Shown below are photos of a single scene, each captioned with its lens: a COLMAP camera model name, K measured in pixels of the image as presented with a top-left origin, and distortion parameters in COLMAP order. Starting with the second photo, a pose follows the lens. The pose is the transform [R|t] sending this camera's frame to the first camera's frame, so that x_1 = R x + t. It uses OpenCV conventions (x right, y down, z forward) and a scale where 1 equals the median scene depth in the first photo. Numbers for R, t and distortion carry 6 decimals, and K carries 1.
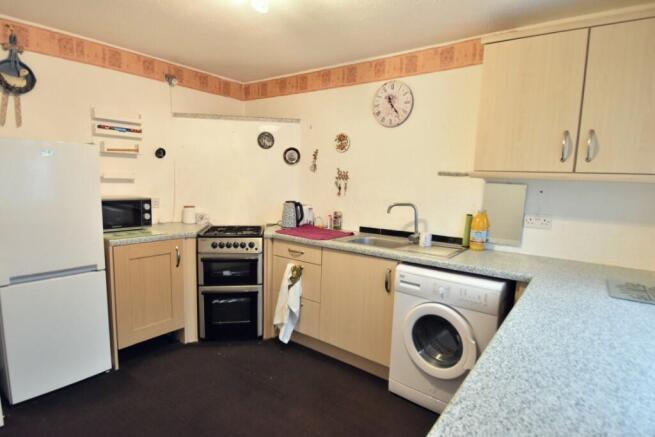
lens RADIAL K [[353.7, 0, 324.8], [0, 353.7, 222.3], [0, 0, 1]] dist [-0.029979, -0.004515]
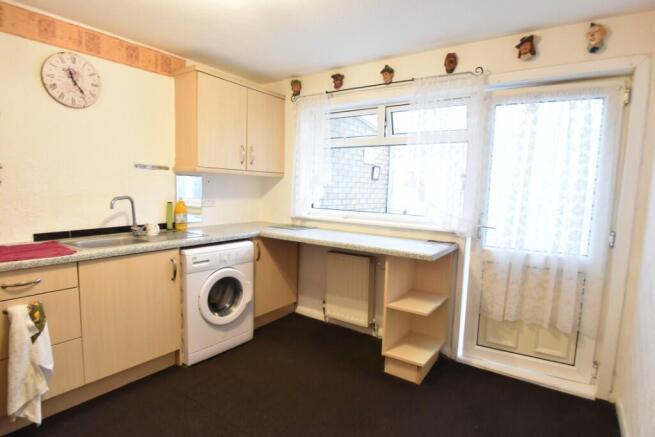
lens RADIAL K [[353.7, 0, 325.9], [0, 353.7, 220.7], [0, 0, 1]] dist [-0.029979, -0.004515]
pose [[-0.060012, -0.127268, 0.990051, -0.725594], [0.087416, 0.987358, 0.132220, -0.064341], [-0.994363, 0.094481, -0.048128, 0.487870]]
